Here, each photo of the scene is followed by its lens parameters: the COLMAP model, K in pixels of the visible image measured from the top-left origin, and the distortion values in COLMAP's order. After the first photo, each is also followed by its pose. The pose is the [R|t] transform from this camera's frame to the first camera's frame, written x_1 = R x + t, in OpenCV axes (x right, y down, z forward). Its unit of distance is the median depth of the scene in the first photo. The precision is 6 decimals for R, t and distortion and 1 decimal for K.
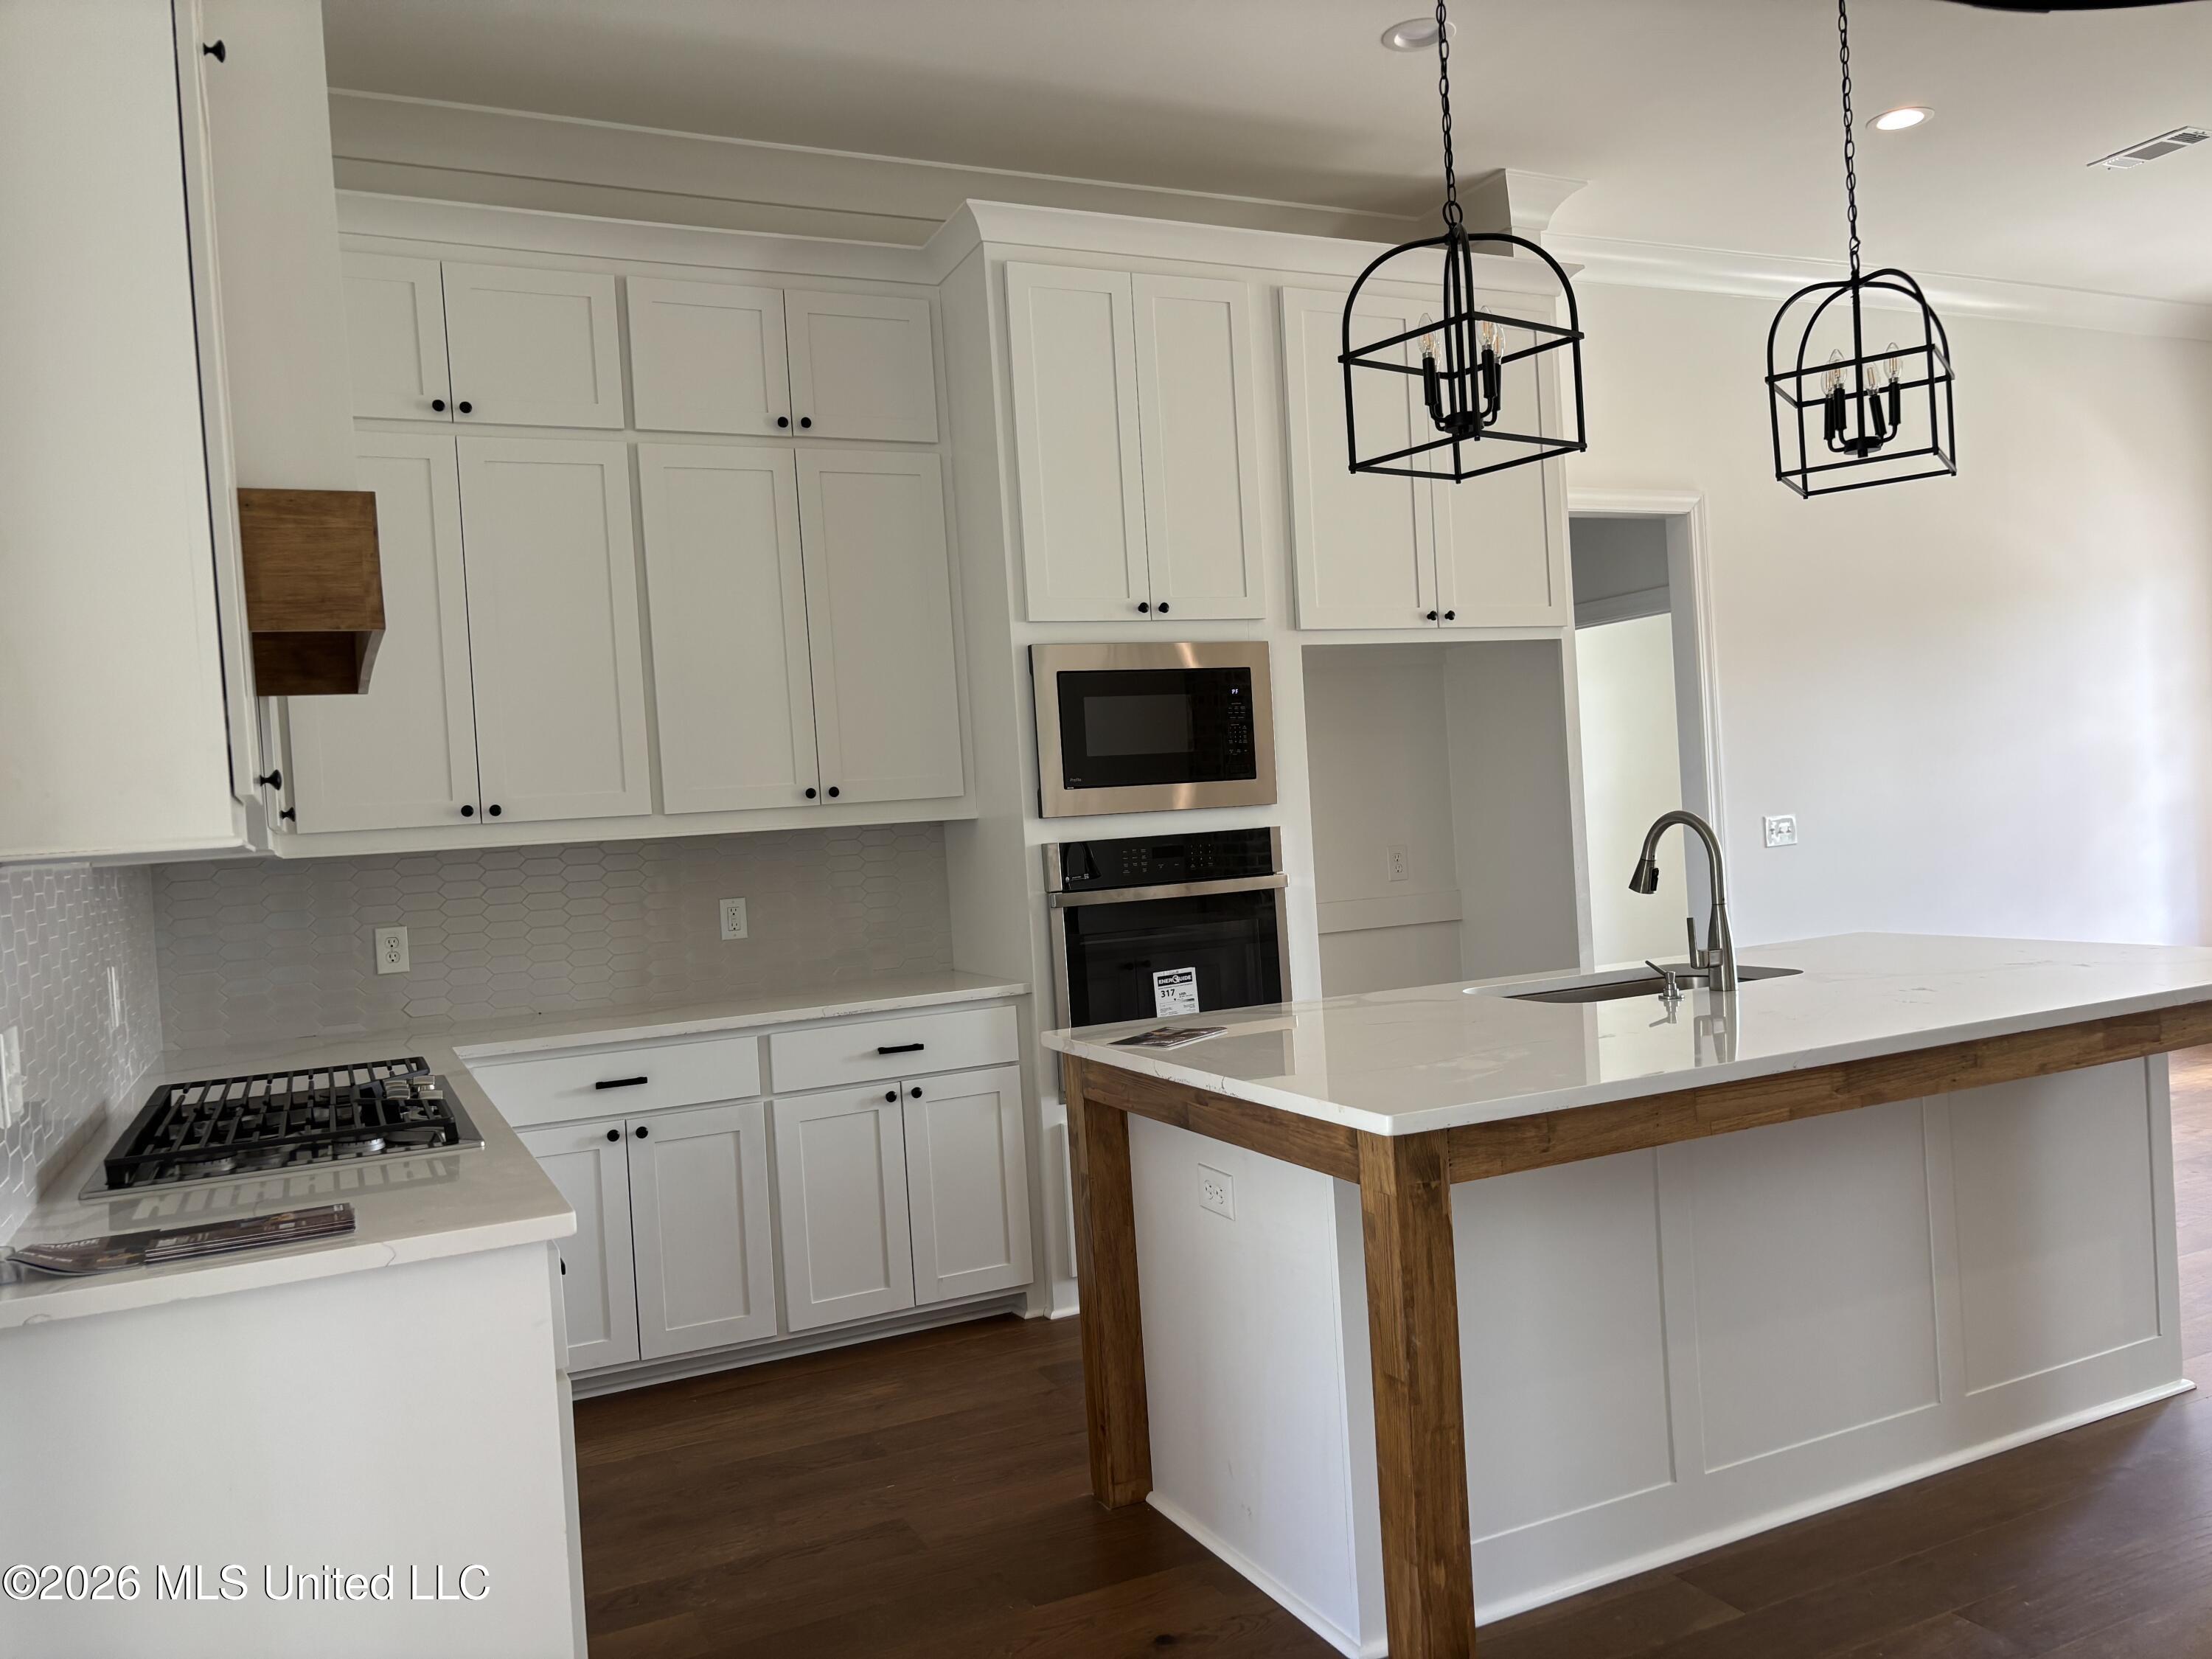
lens RADIAL K [[1678.9, 0, 1113.5], [0, 1678.9, 840.8], [0, 0, 1]] dist [0.033078, -0.014756]
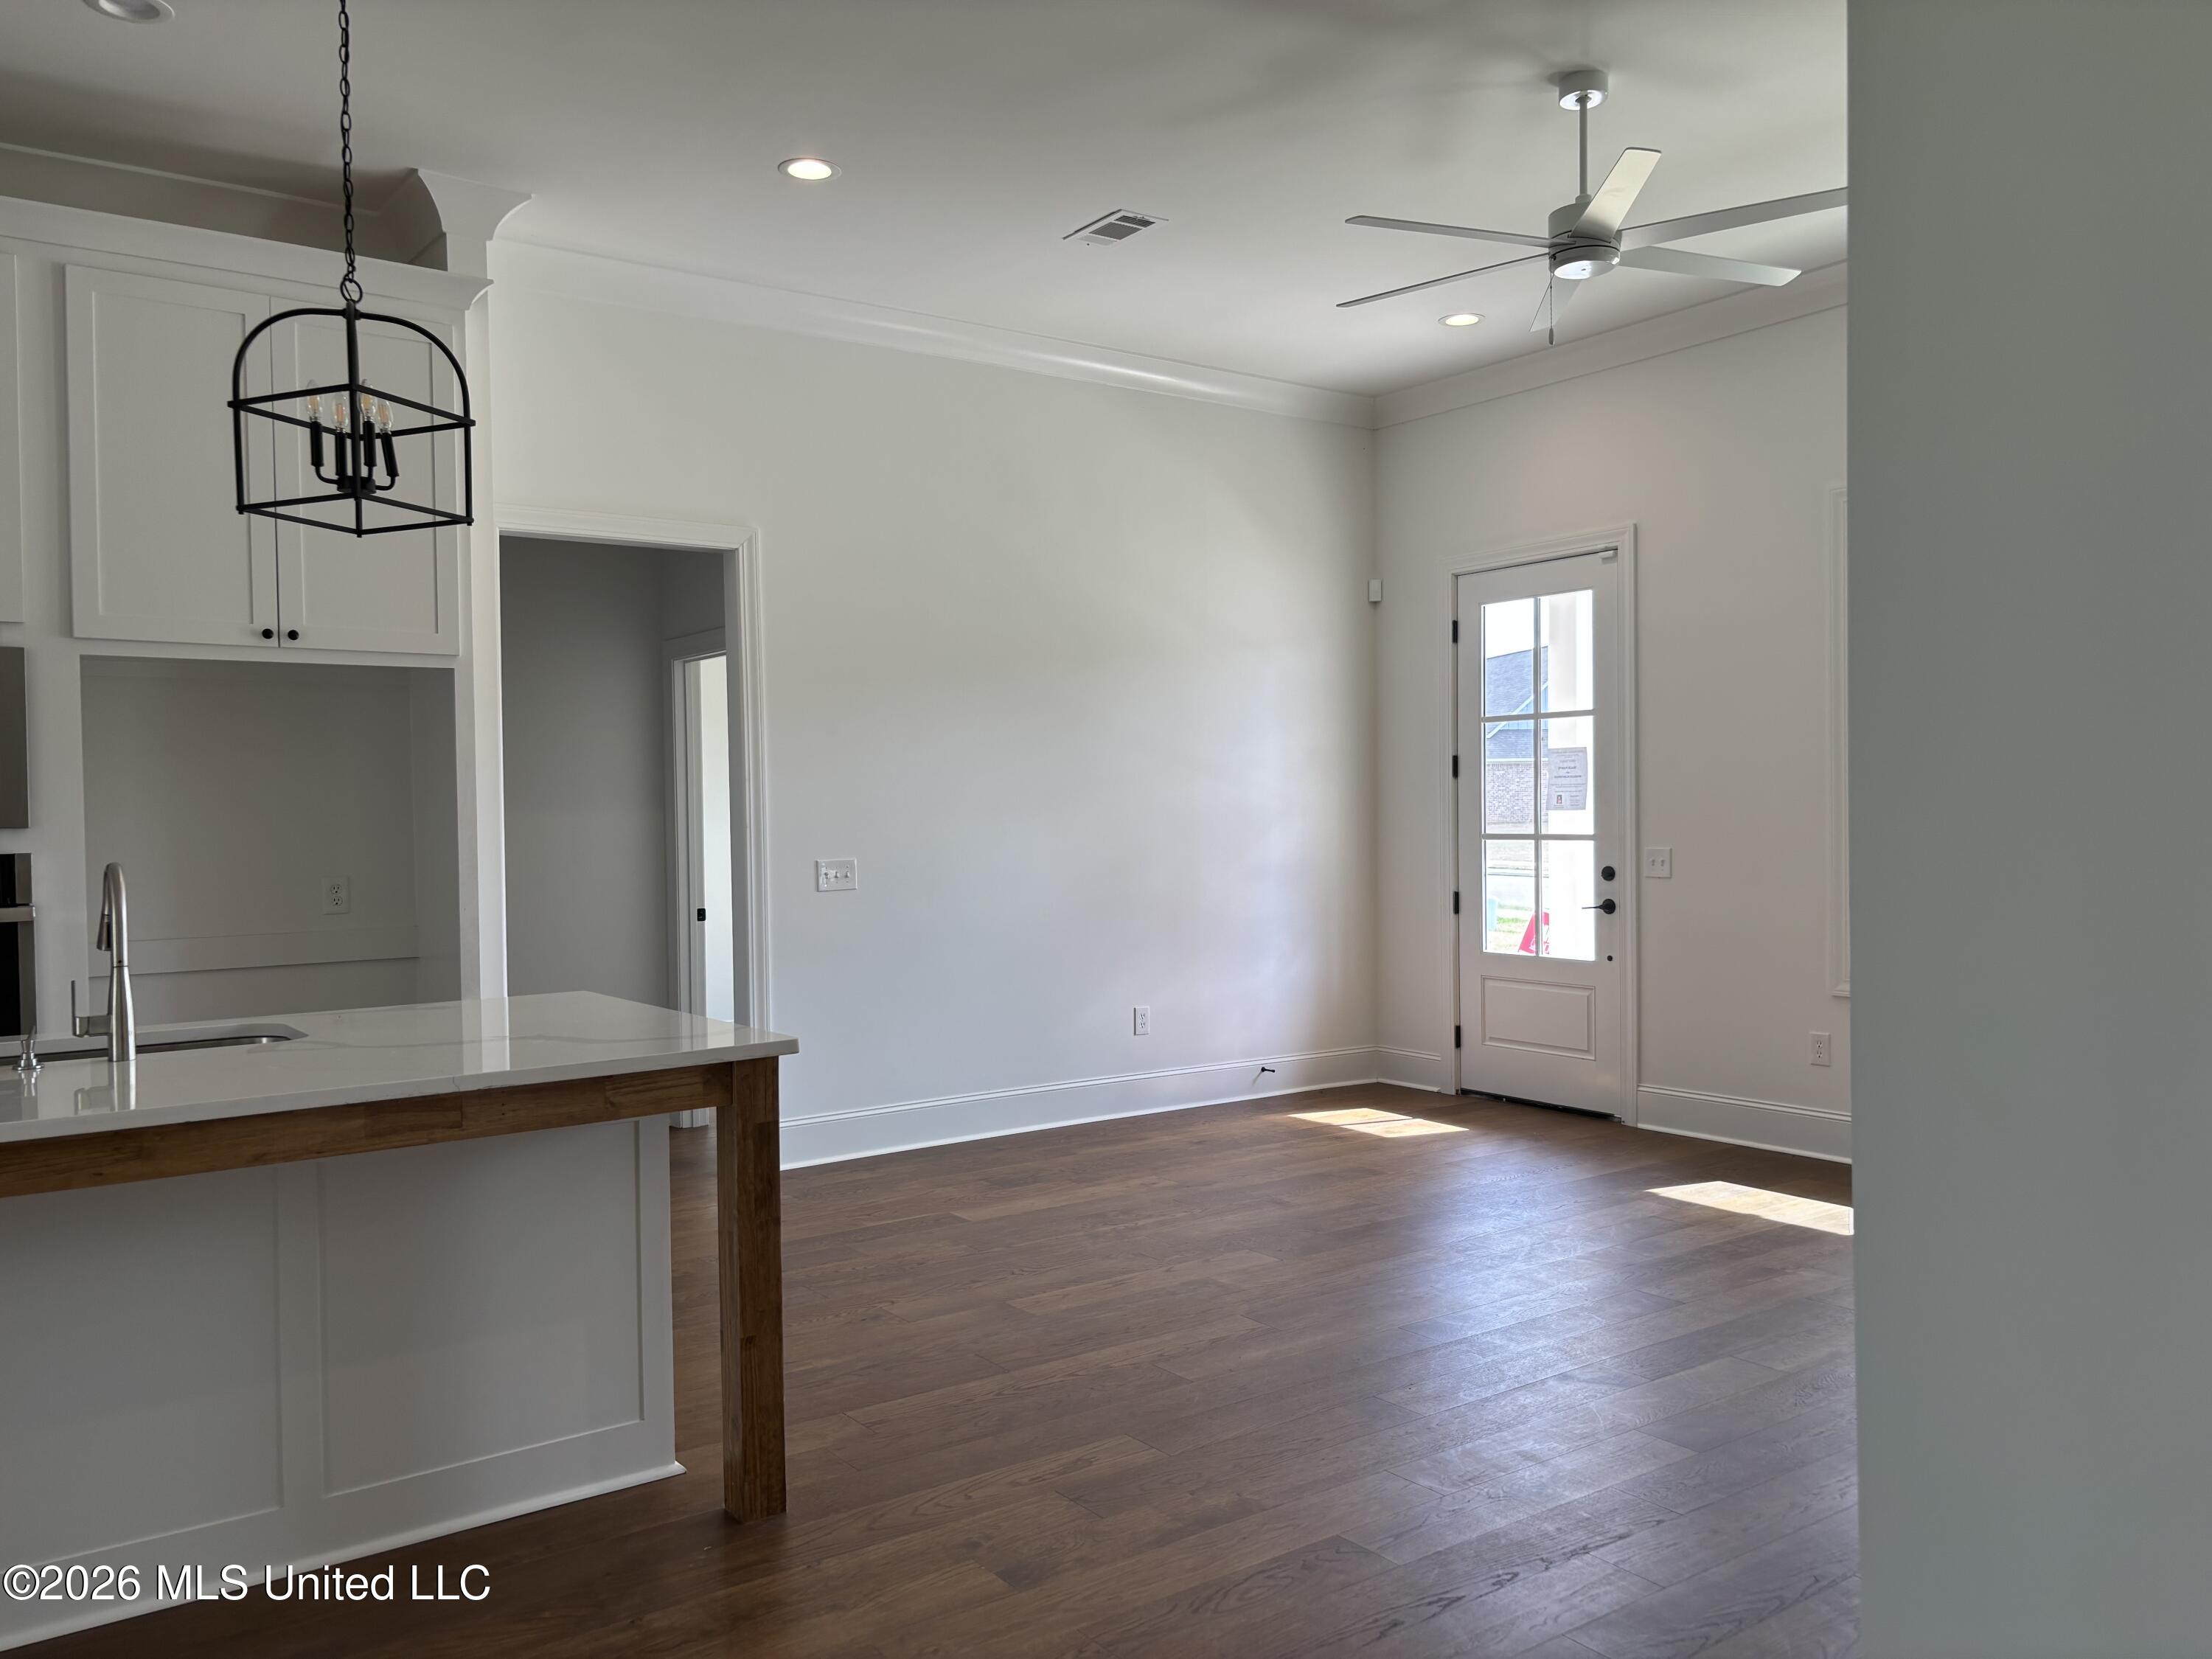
lens RADIAL K [[1686.0, 0, 1096.3], [0, 1686.0, 836.8], [0, 0, 1]] dist [0.058067, -0.061984]
pose [[0.985535, 0.046386, 0.162998, 0.708121], [-0.045492, 0.998922, -0.009210, -0.048220], [-0.163250, 0.001662, 0.986583, -0.008485]]
